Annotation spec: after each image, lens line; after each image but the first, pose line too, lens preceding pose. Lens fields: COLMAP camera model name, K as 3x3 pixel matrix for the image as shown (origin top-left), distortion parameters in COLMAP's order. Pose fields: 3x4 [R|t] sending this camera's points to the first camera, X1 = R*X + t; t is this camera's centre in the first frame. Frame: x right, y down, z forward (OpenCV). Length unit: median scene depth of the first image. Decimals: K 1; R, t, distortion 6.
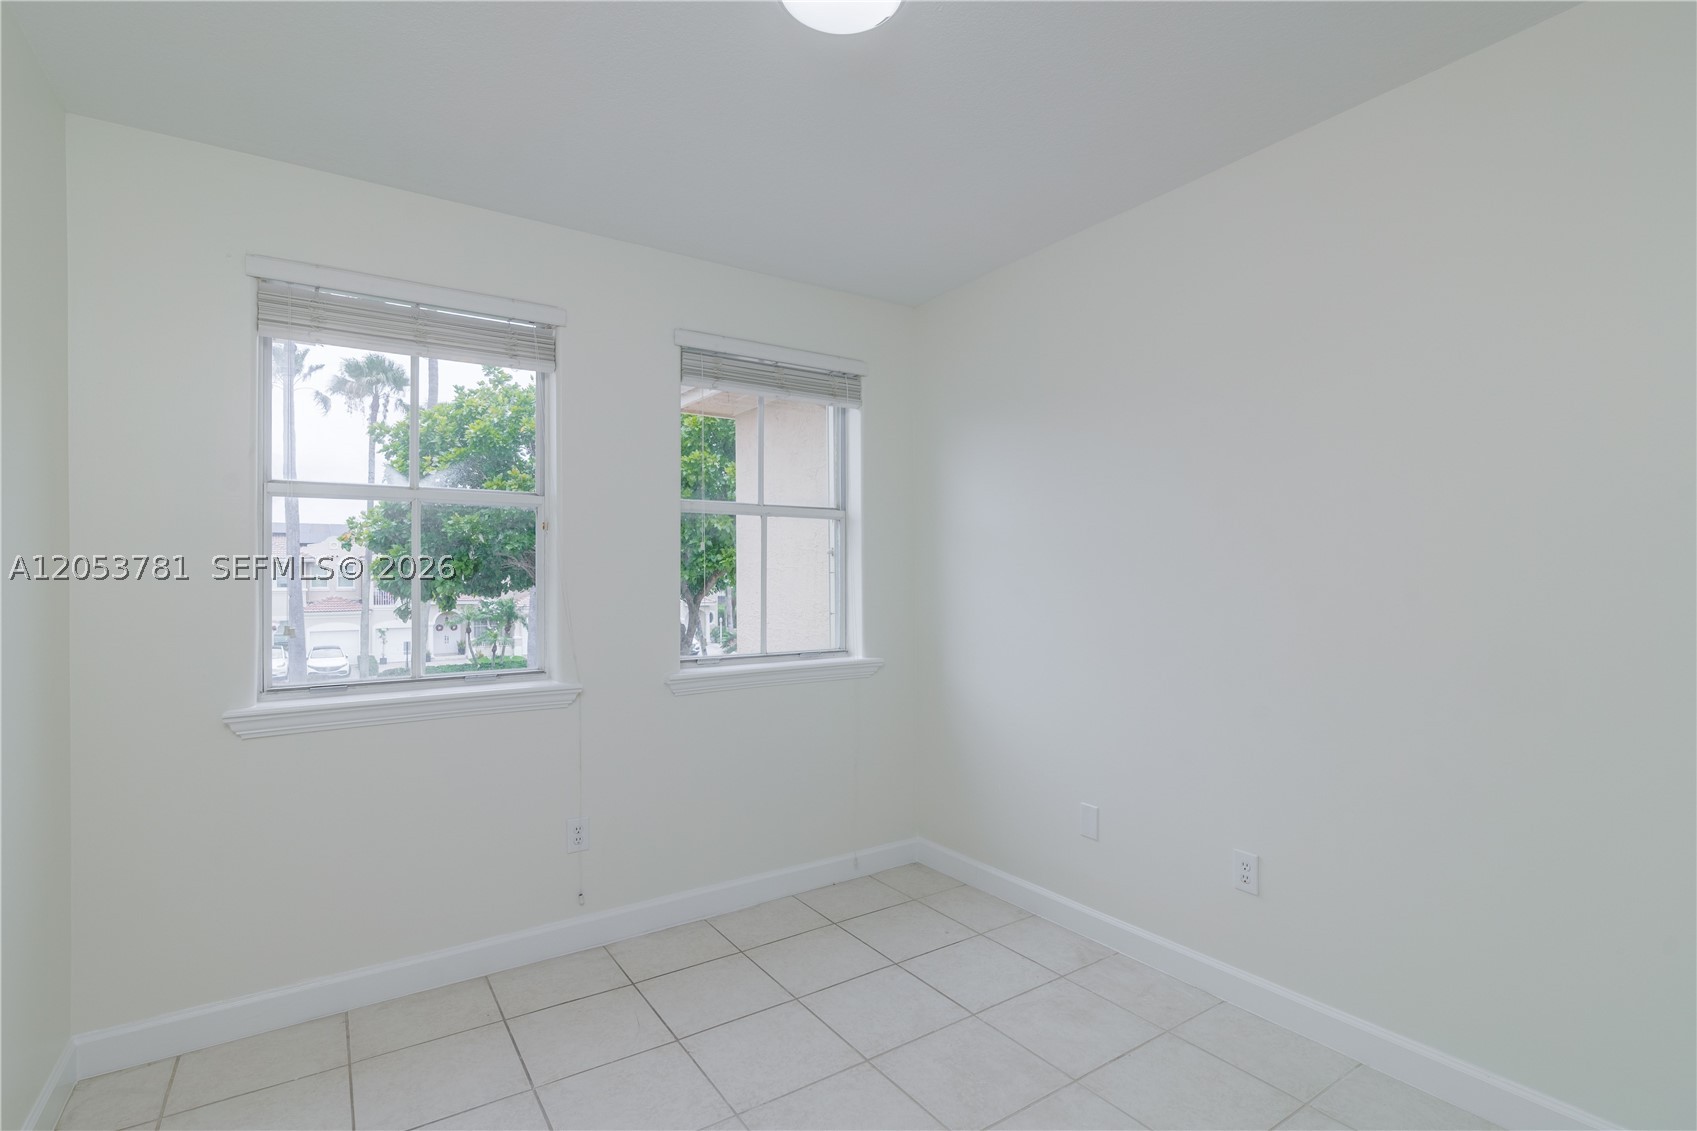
lens RADIAL K [[808.7, 0, 836.7], [0, 808.7, 573.6], [0, 0, 1]] dist [0.001615, -0.001881]
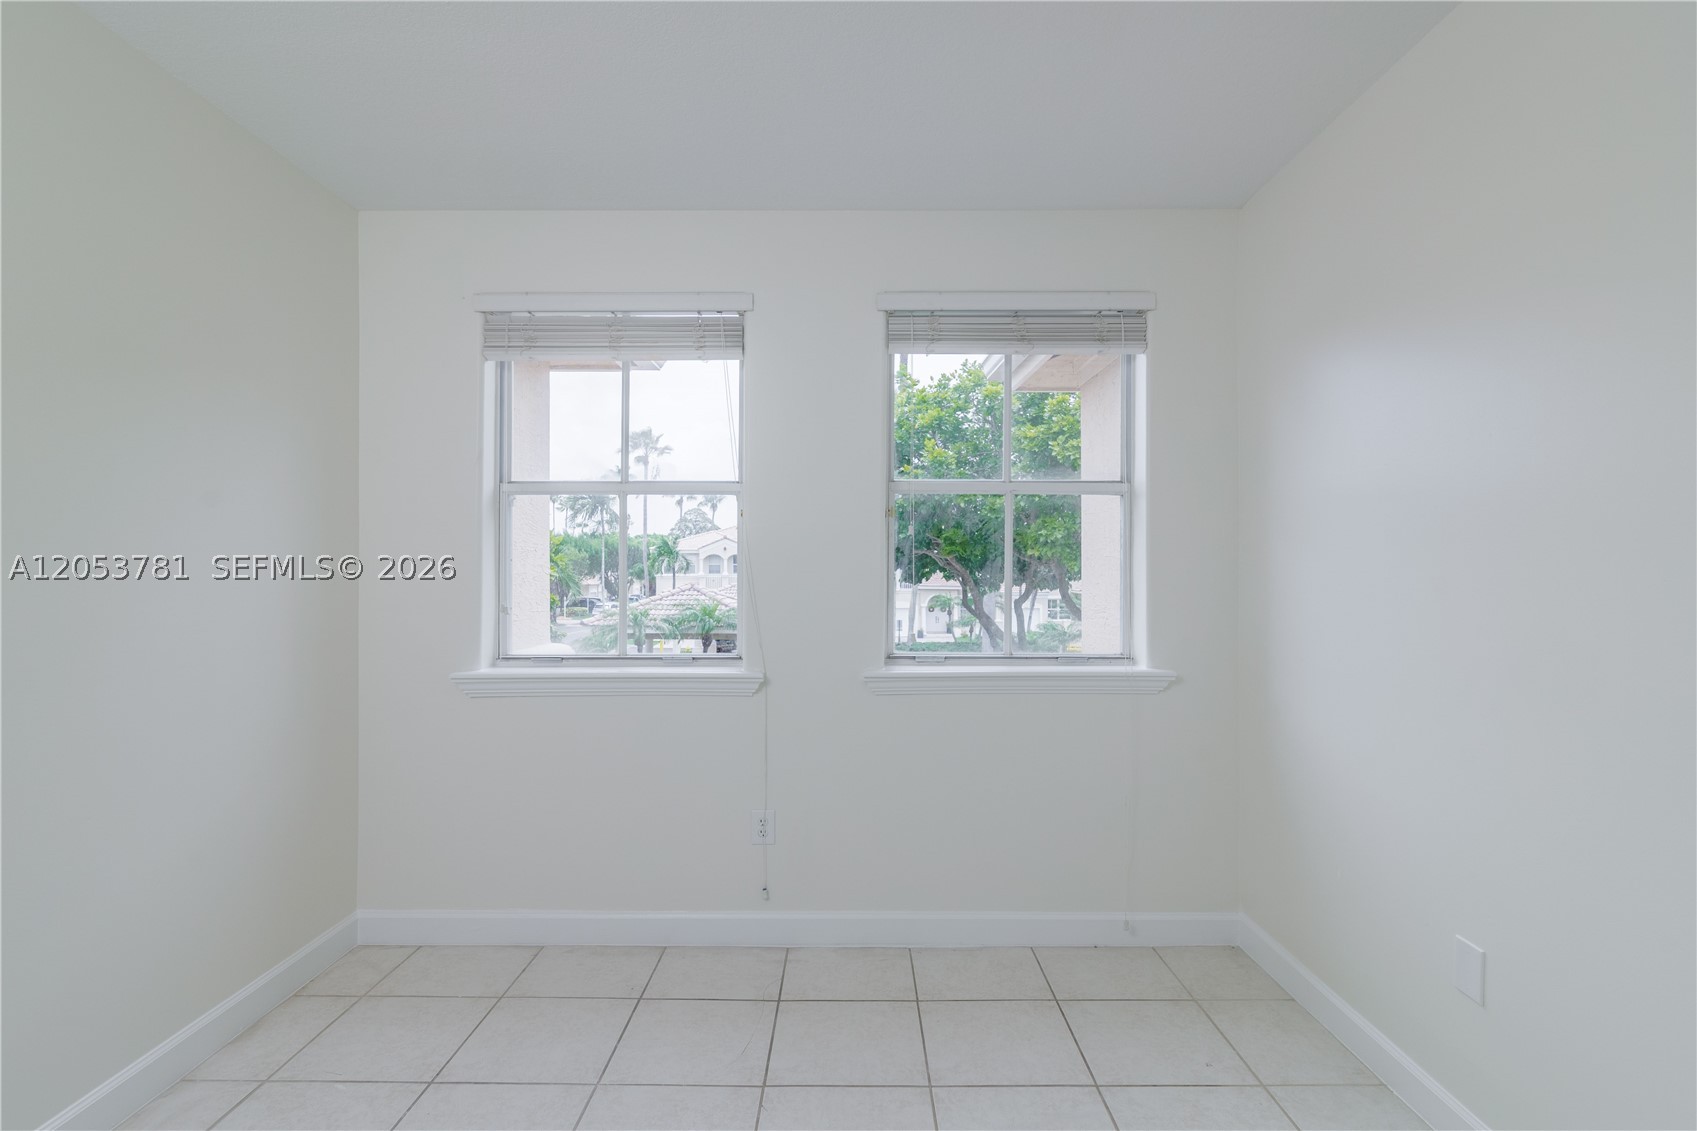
lens RADIAL K [[777.8, 0, 833.0], [0, 777.8, 561.7], [0, 0, 1]] dist [0.000806, 0.000573]
pose [[0.822051, 0.002419, -0.569408, 0.246709], [-0.002638, 0.999996, 0.000440, 0.000848], [0.569407, 0.001140, 0.822055, 0.236649]]
